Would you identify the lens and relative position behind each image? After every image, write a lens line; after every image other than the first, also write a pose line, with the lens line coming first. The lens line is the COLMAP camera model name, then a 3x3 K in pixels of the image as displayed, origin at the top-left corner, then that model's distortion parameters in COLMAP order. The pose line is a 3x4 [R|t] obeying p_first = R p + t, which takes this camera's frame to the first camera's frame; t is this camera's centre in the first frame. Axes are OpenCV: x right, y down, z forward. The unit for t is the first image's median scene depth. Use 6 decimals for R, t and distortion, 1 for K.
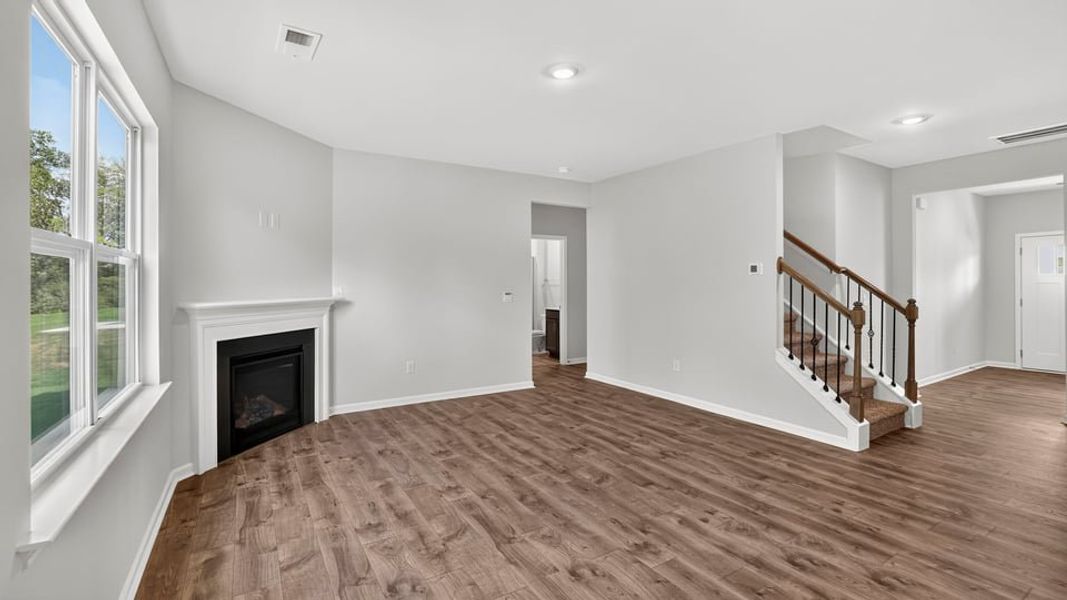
lens RADIAL K [[465.7, 0, 513.7], [0, 465.7, 286.0], [0, 0, 1]] dist [-0.041205, 0.013359]
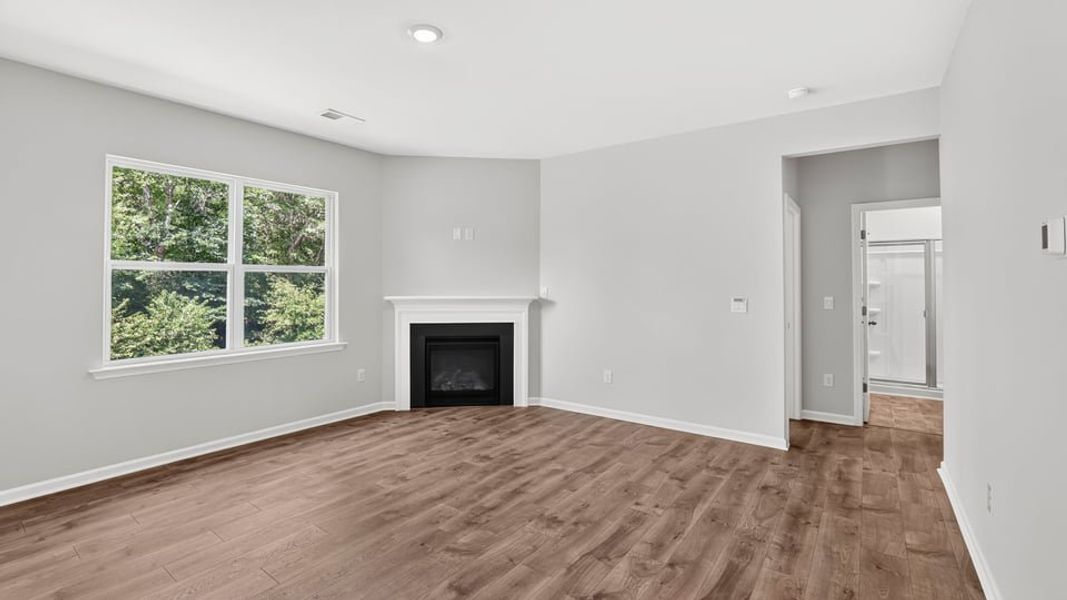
lens RADIAL K [[465.7, 0, 513.7], [0, 465.7, 286.0], [0, 0, 1]] dist [-0.041205, 0.013359]
pose [[0.380605, 0.005758, -0.924720, 0.809931], [-0.005080, 0.999979, 0.004135, -0.007053], [0.924724, 0.003124, 0.380626, 0.718913]]
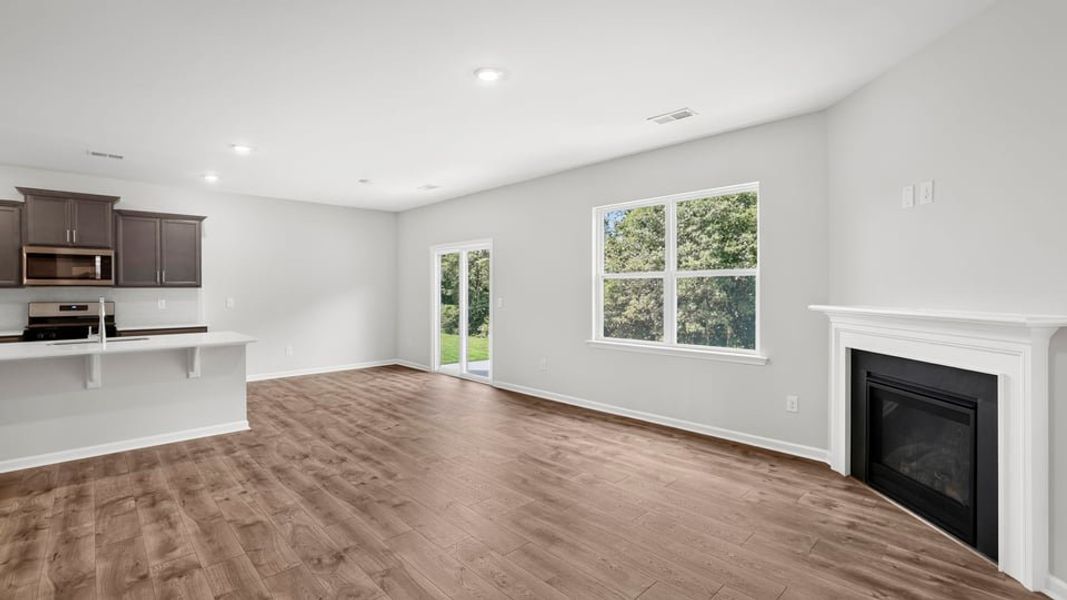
lens RADIAL K [[473.6, 0, 533.5], [0, 473.6, 300.0], [0, 0, 1]] dist [-0.029869, -0.000064]
pose [[-0.967597, 0.007669, -0.252382, 0.232768], [0.000768, 0.999623, 0.027430, -0.007649], [0.252498, 0.026348, -0.967239, 1.725088]]
